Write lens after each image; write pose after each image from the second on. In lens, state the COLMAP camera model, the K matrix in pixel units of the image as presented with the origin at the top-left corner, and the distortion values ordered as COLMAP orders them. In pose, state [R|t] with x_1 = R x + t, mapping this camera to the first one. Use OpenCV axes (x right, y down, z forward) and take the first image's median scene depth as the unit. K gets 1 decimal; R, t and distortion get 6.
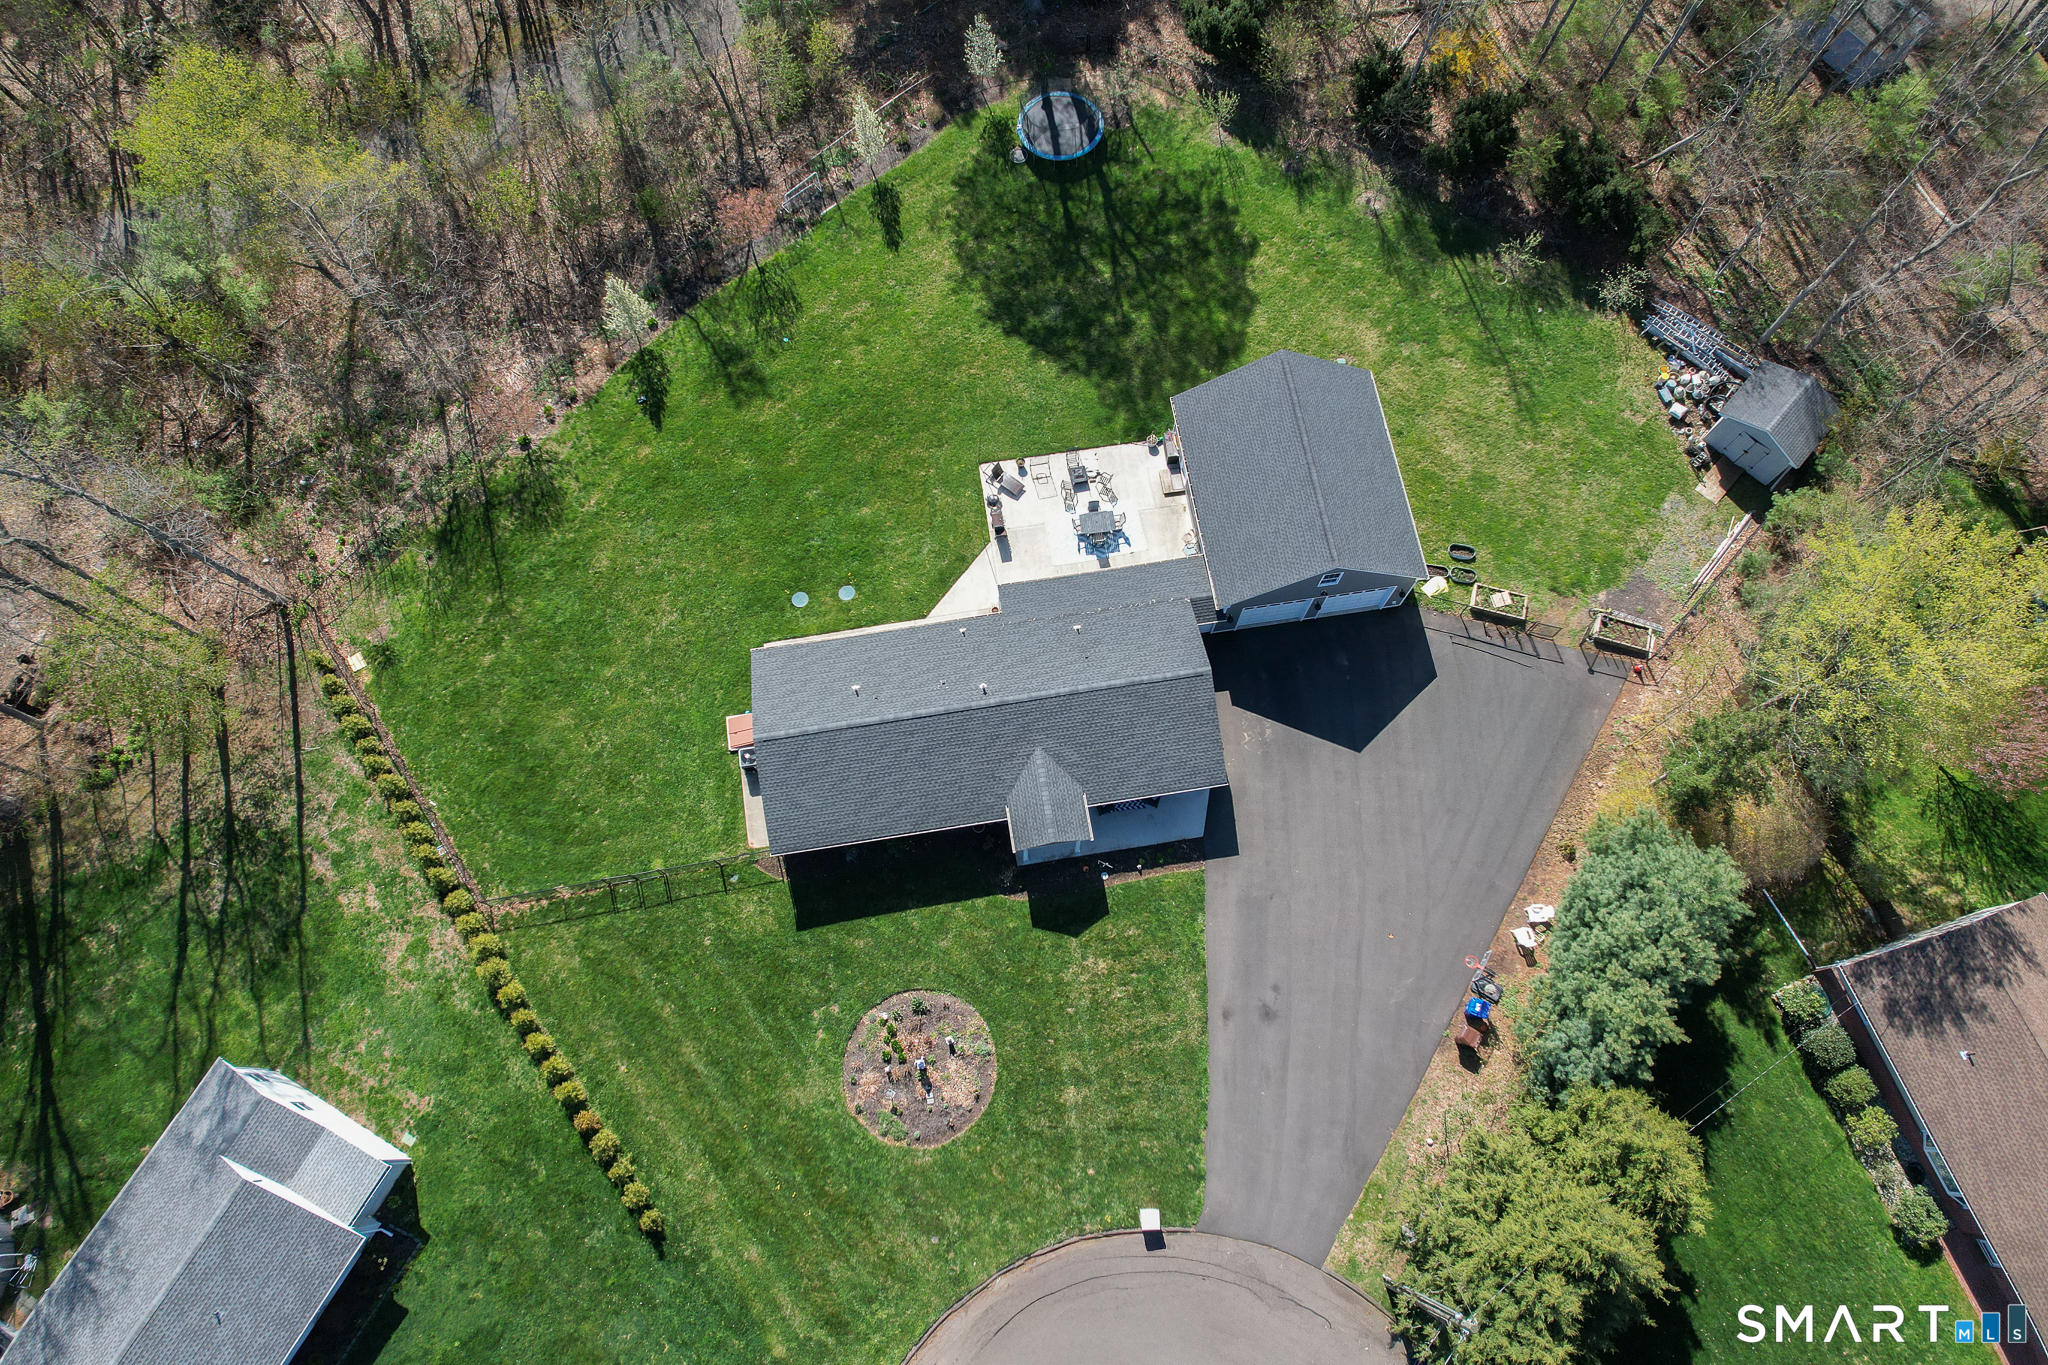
lens RADIAL K [[1281.2, 0, 1024.0], [0, 1281.2, 682.5], [0, 0, 1]] dist [-0.047799, 0.005111]
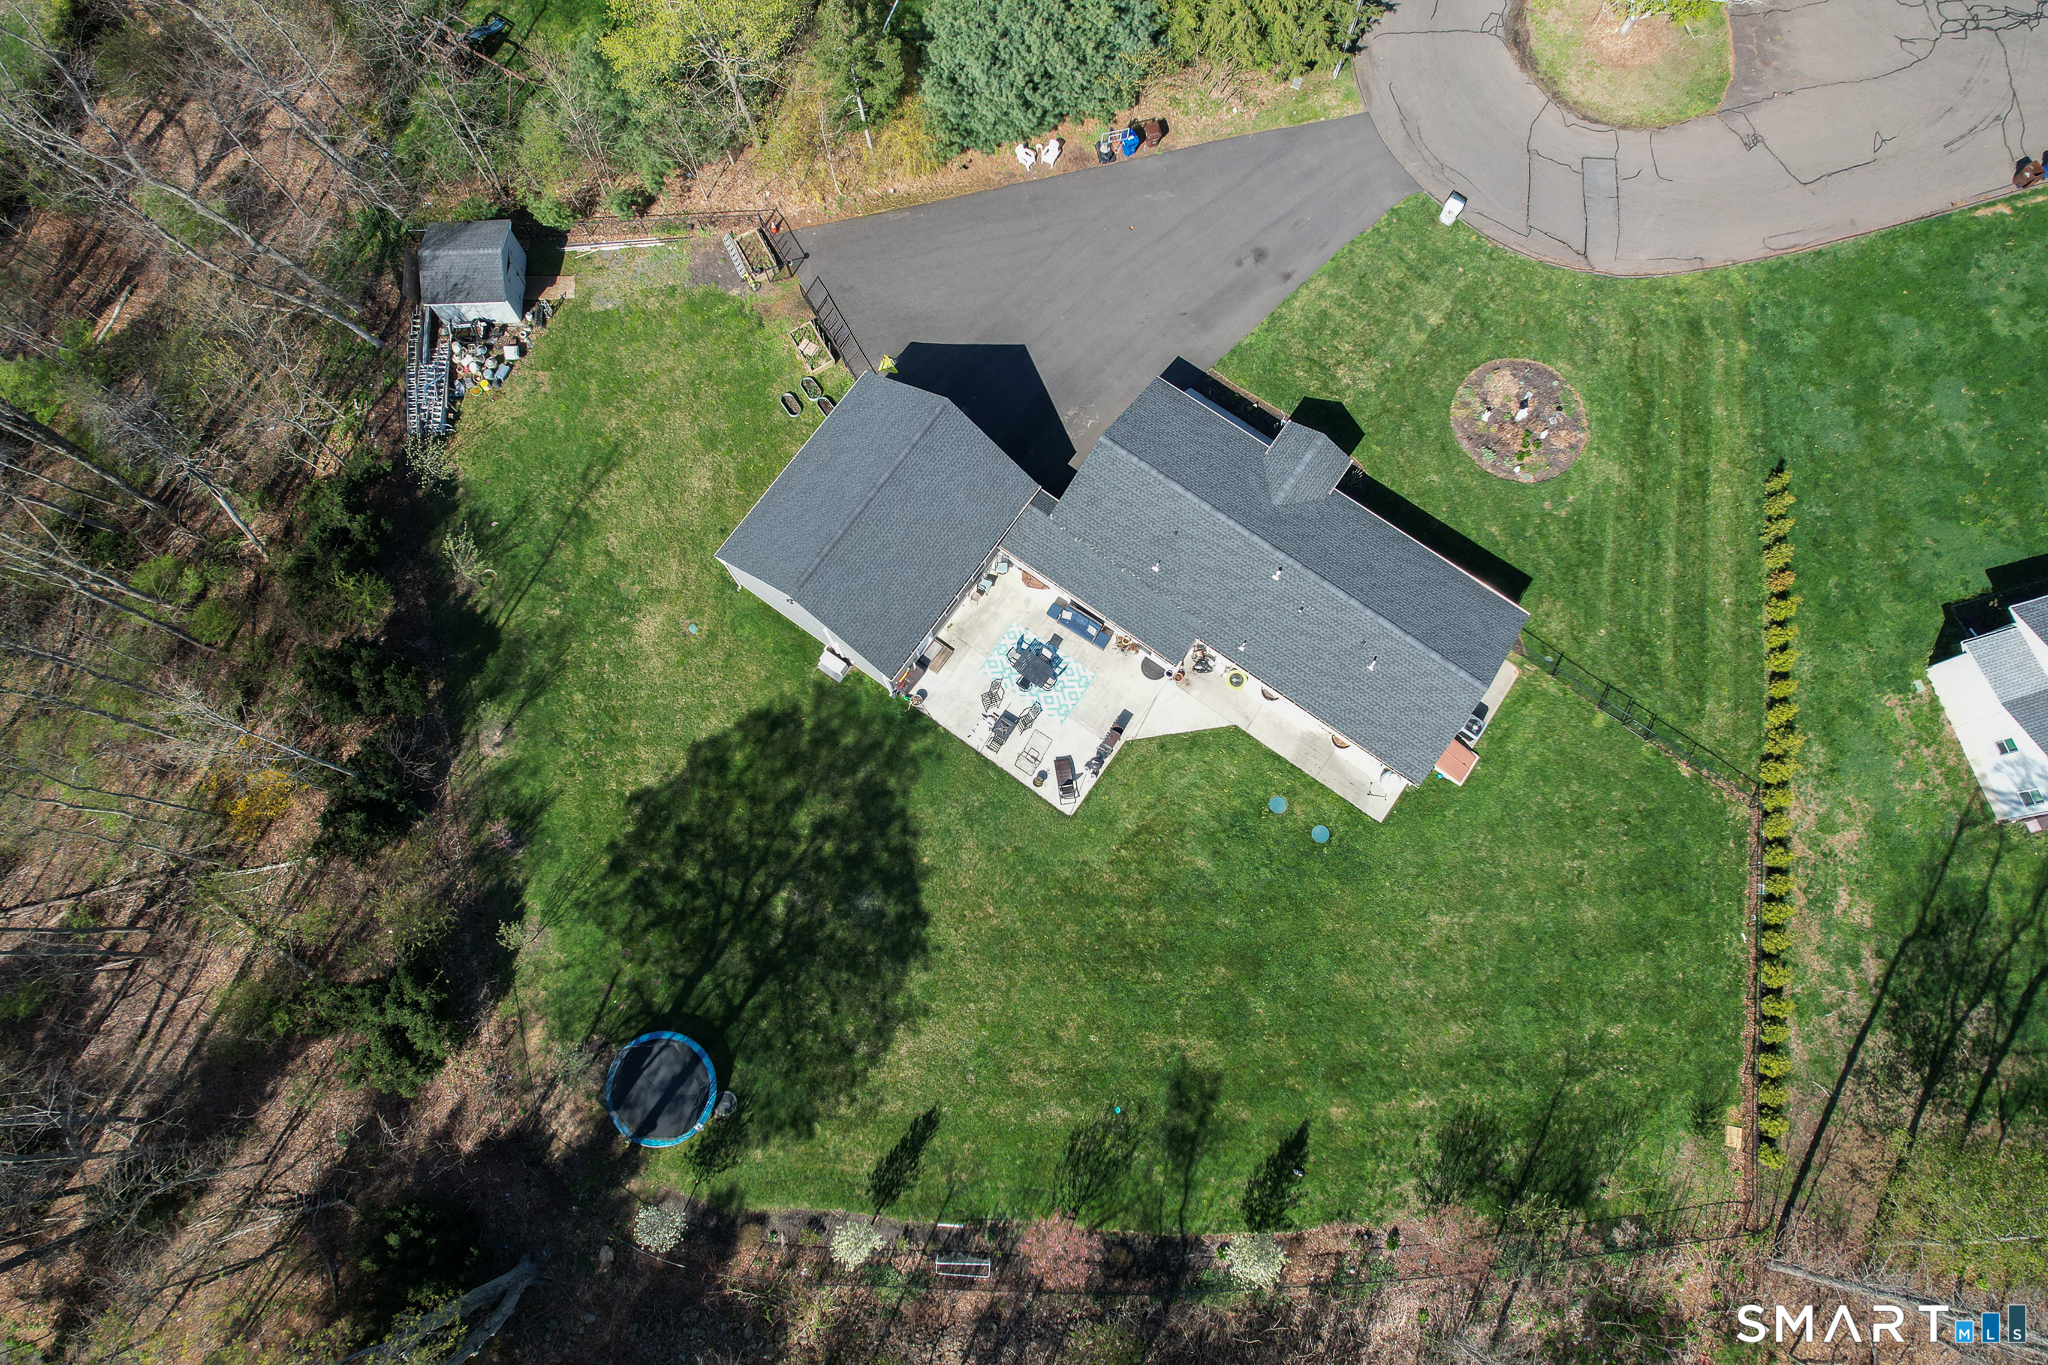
lens RADIAL K [[1312.3, 0, 1024.0], [0, 1312.3, 682.5], [0, 0, 1]] dist [-0.067499, 0.052723]
pose [[-0.713164, -0.677346, 0.180556, -0.116531], [0.667492, -0.577486, 0.470068, -0.581299], [-0.214130, 0.455755, 0.863965, 0.176059]]
